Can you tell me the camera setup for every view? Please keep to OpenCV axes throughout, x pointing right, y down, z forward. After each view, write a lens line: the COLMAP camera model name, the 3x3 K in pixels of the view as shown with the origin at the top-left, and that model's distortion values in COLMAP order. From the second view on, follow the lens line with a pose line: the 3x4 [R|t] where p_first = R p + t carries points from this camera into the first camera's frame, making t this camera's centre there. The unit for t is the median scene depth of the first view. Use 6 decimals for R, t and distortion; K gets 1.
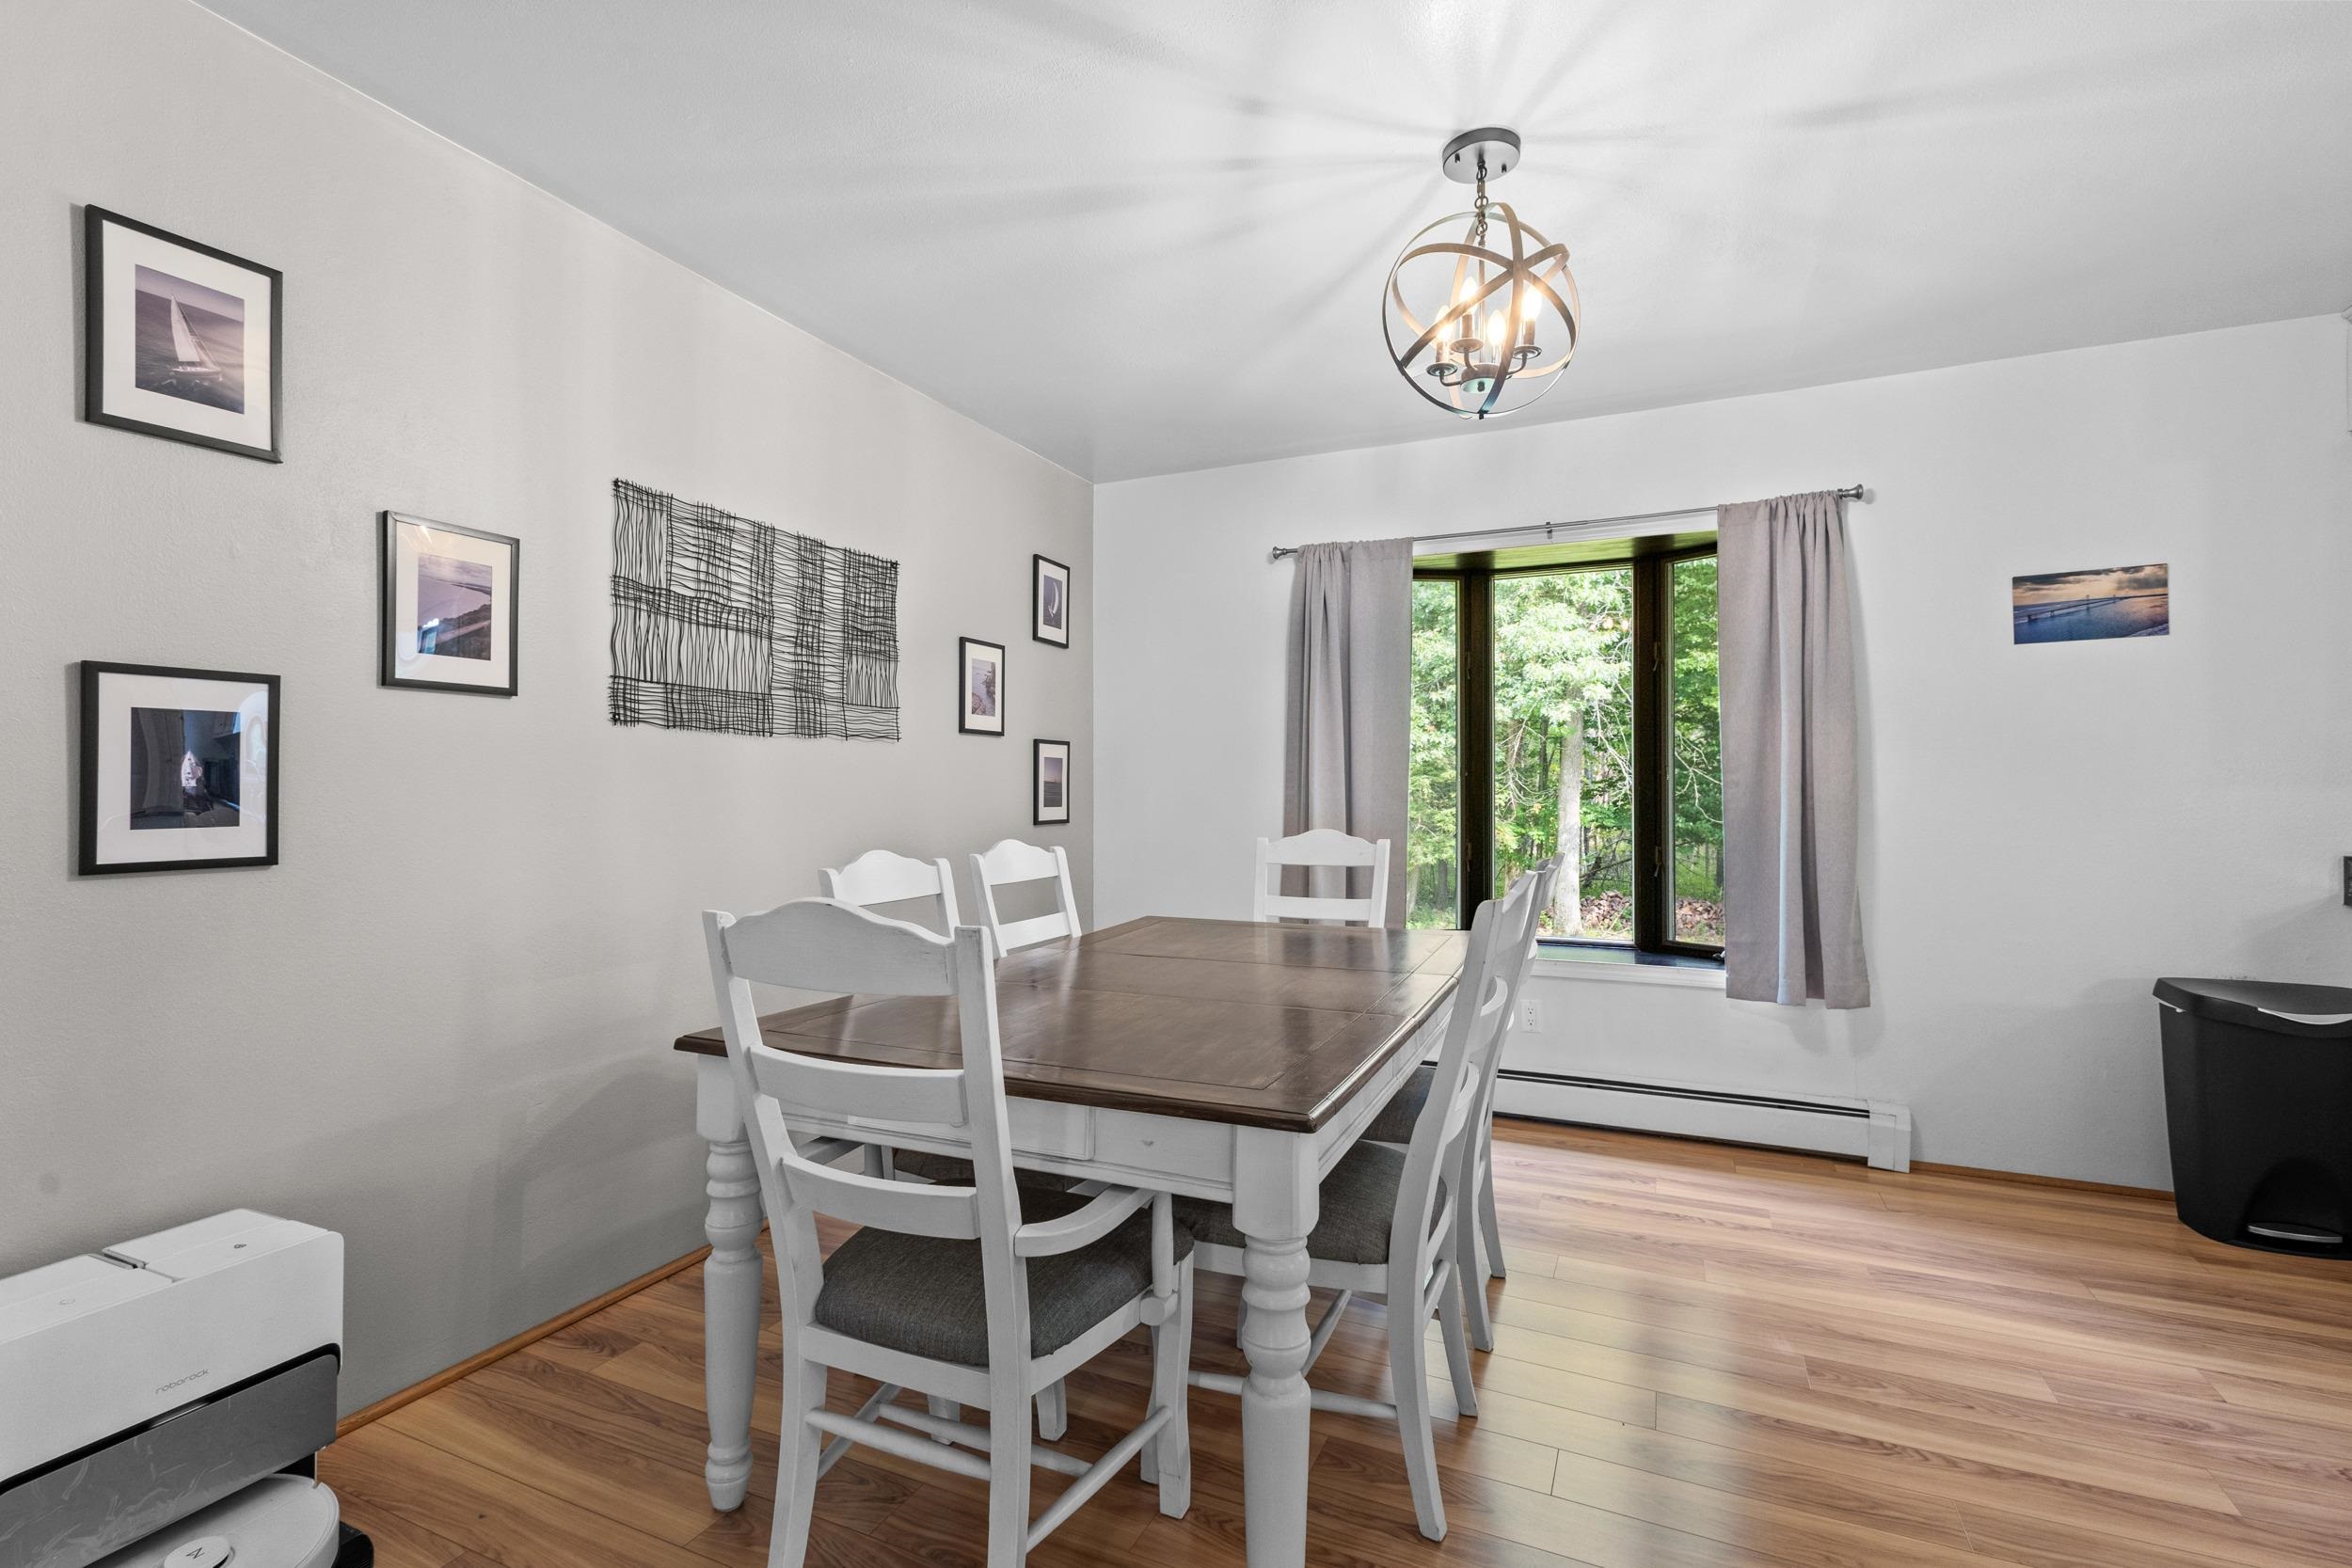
lens RADIAL K [[1083.3, 0, 1166.3], [0, 1083.3, 784.8], [0, 0, 1]] dist [0.003415, 0.000655]
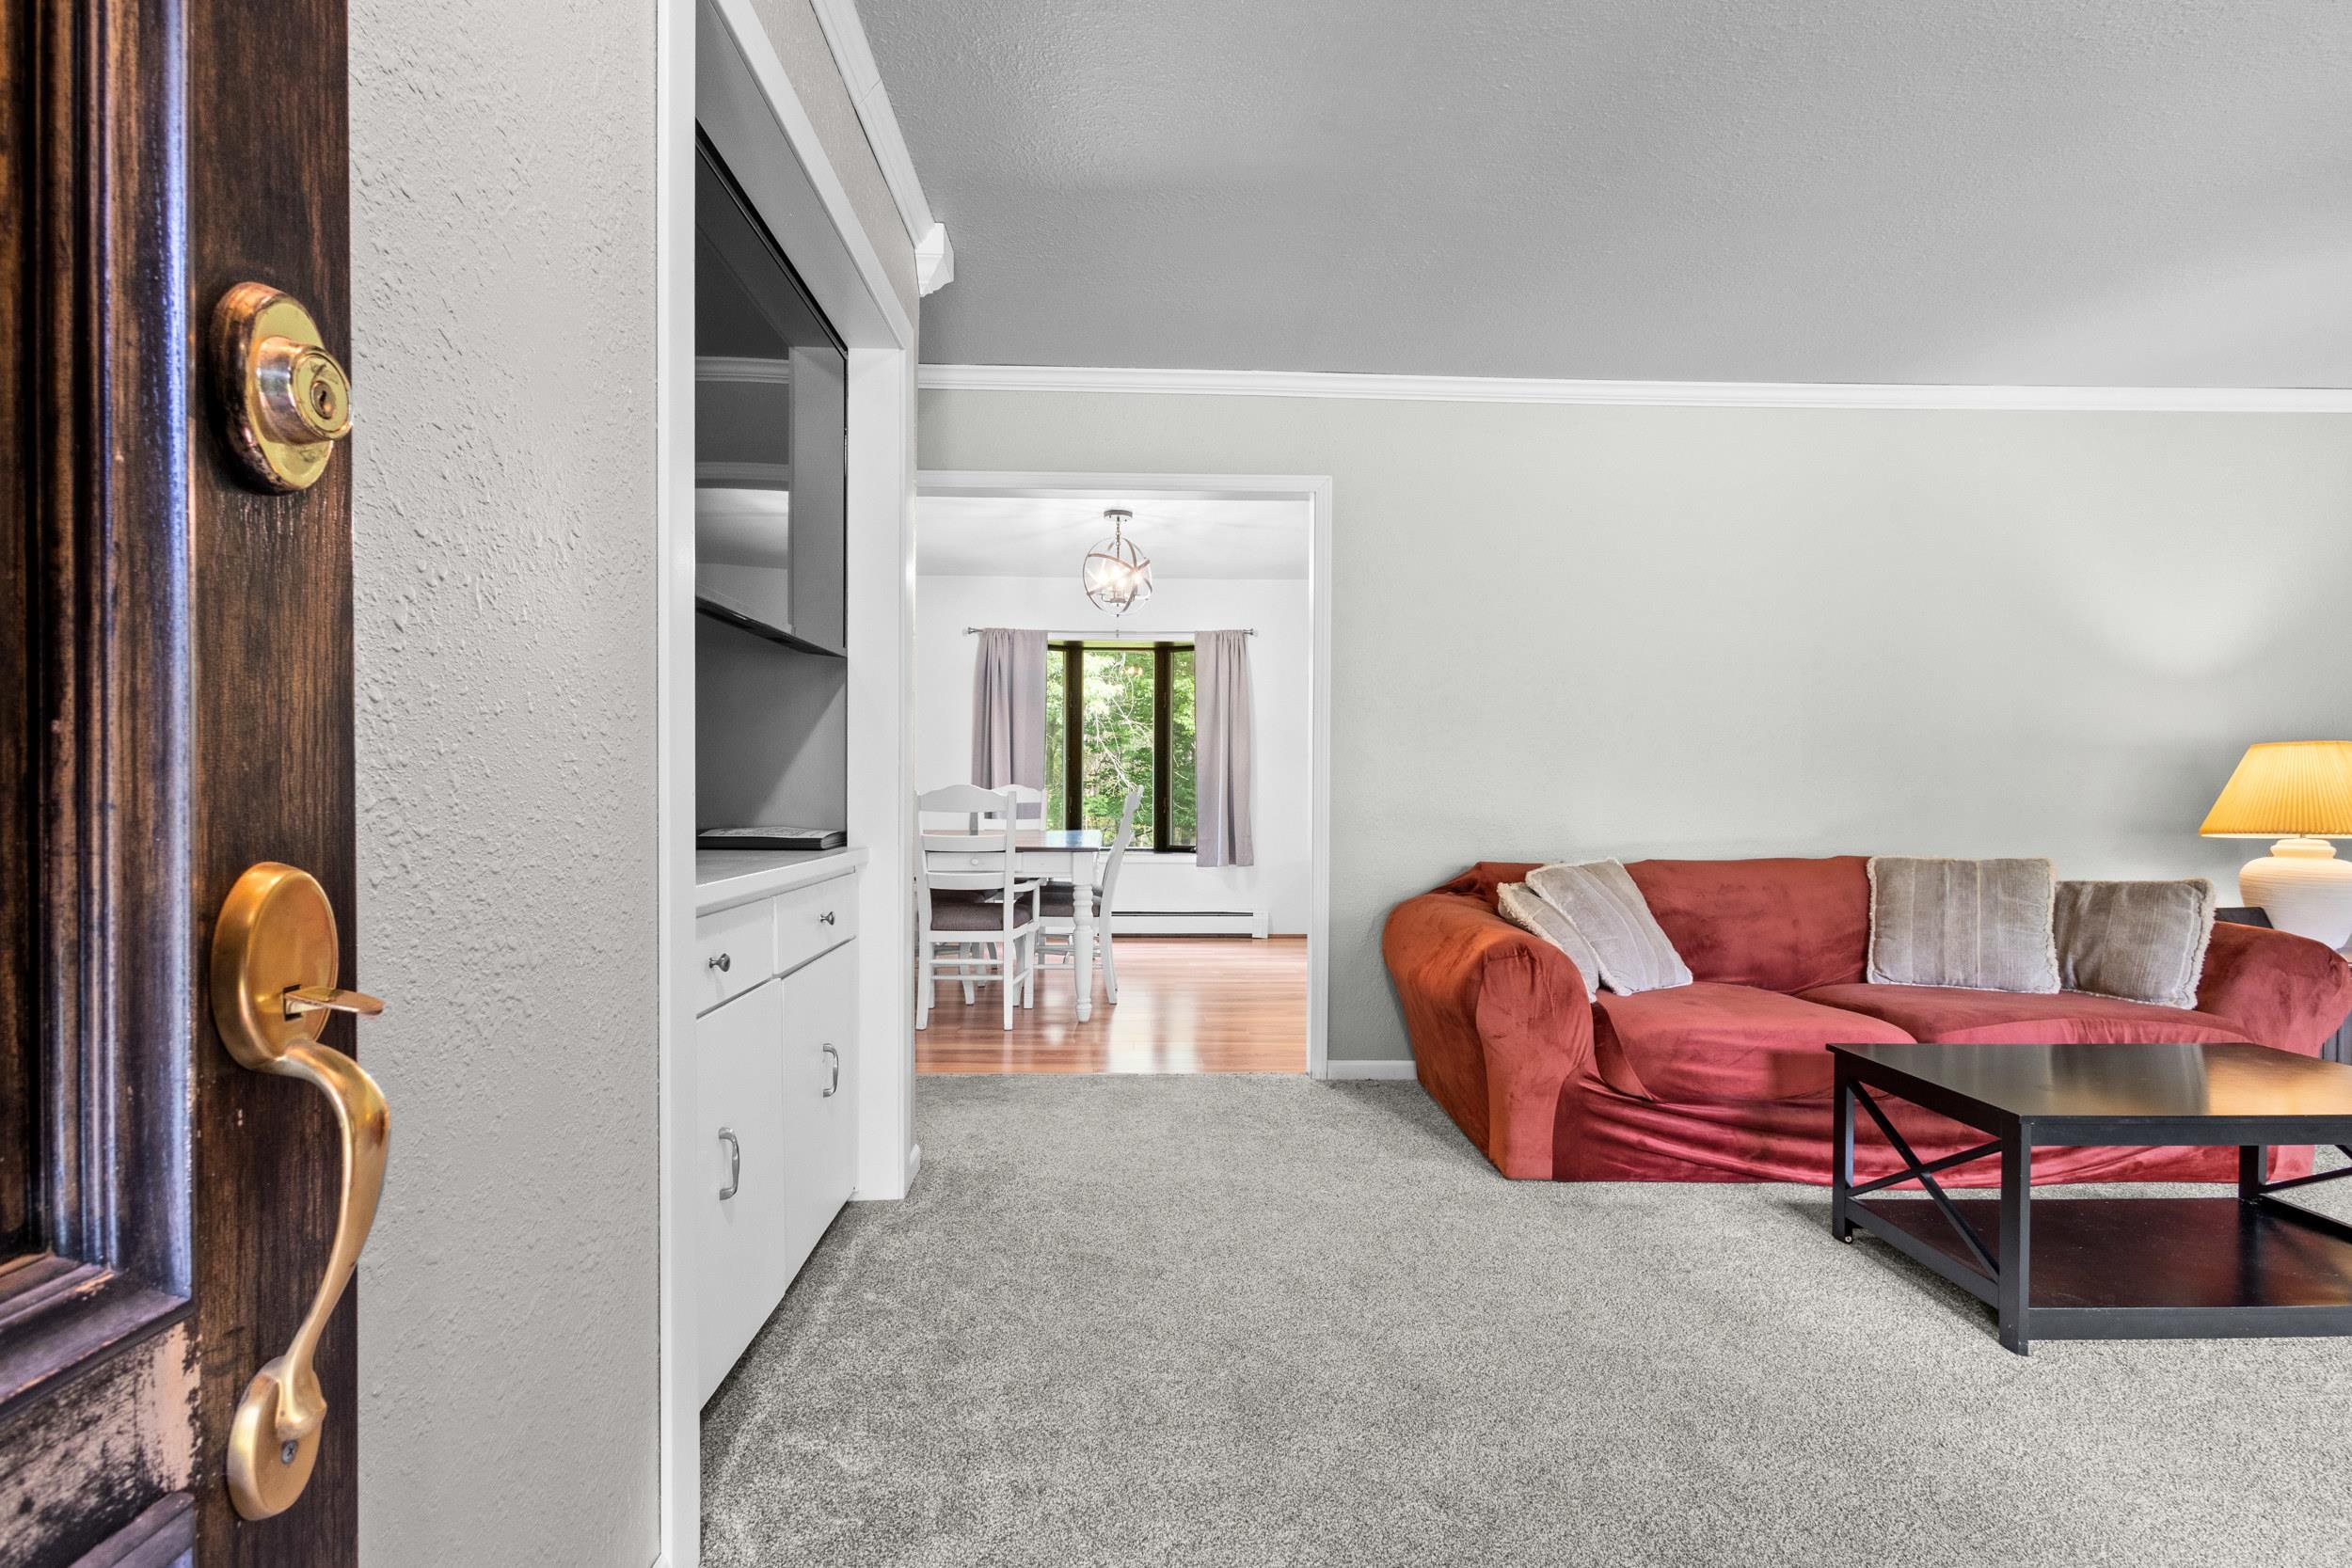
lens RADIAL K [[1108.1, 0, 1182.1], [0, 1108.1, 795.7], [0, 0, 1]] dist [0.001270, 0.000186]
pose [[0.889774, 0.003750, 0.456387, -0.557241], [-0.008028, 0.999940, 0.007436, 0.049913], [-0.456332, -0.010280, 0.889750, -1.023302]]
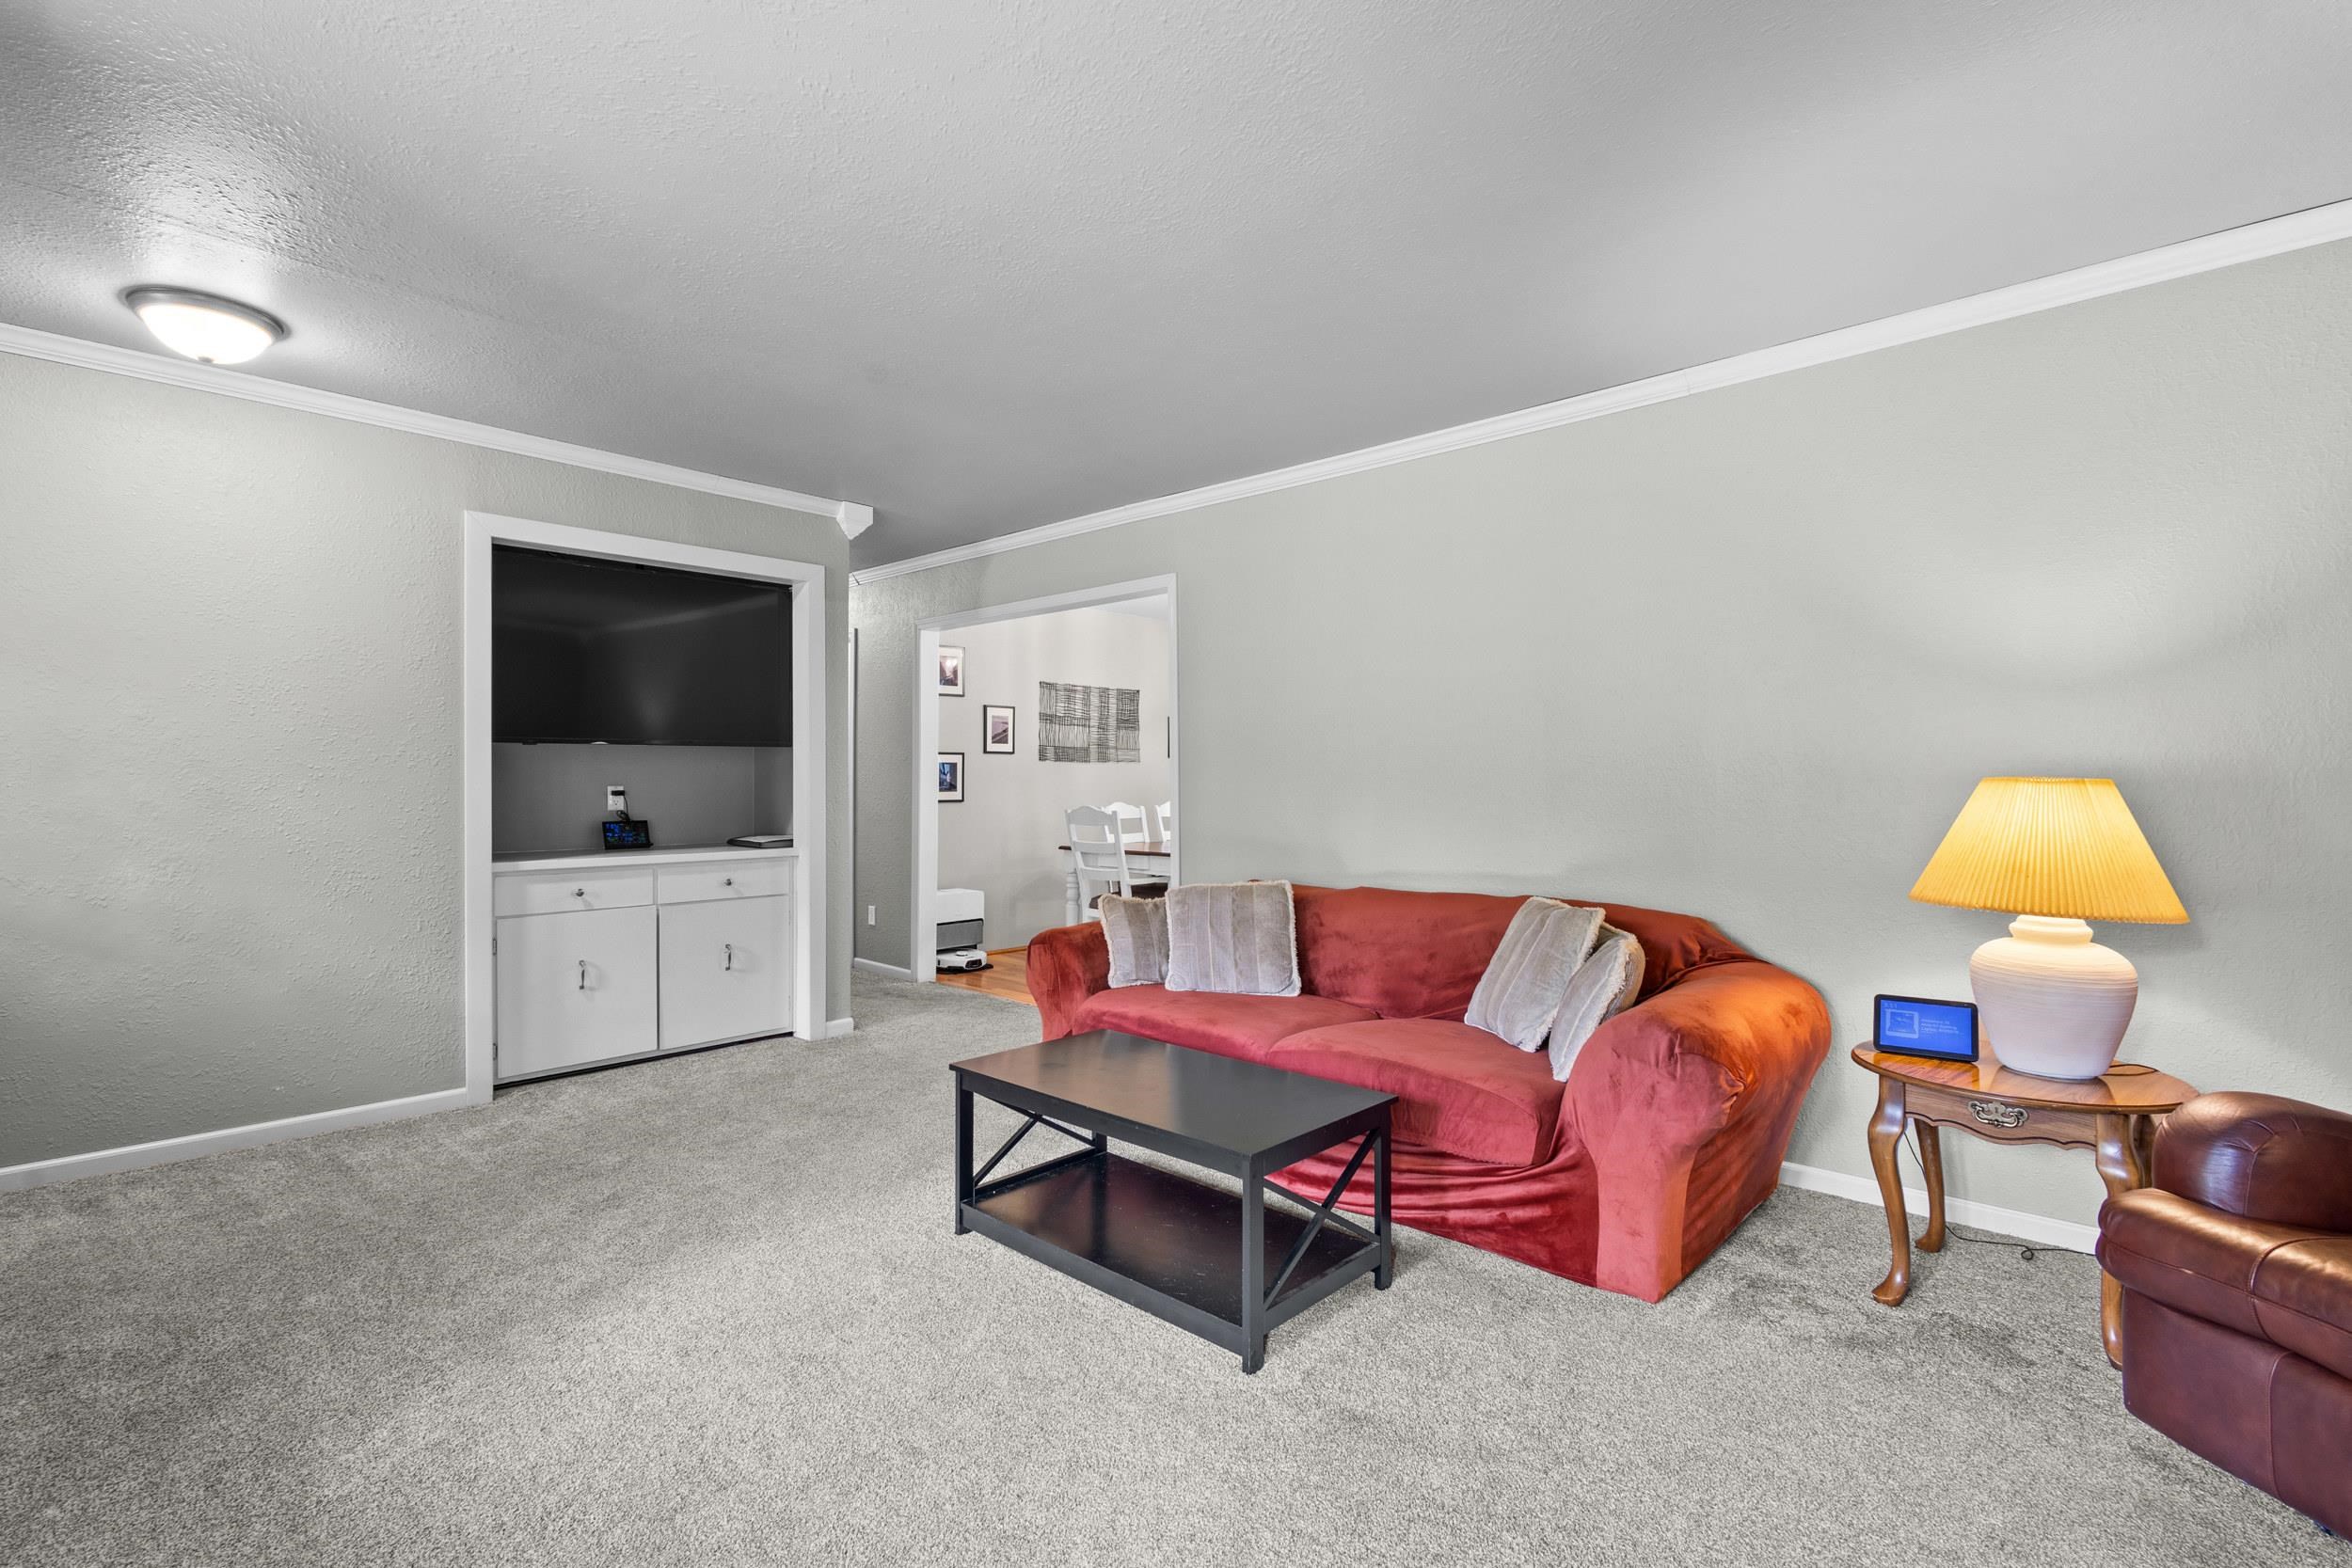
lens RADIAL K [[1083.3, 0, 1166.3], [0, 1083.3, 784.8], [0, 0, 1]] dist [0.003415, 0.000655]
pose [[0.949249, -0.000509, -0.314525, 0.659258], [0.002955, 0.999969, 0.007299, -0.007642], [0.314511, -0.007858, 0.949221, -1.490664]]
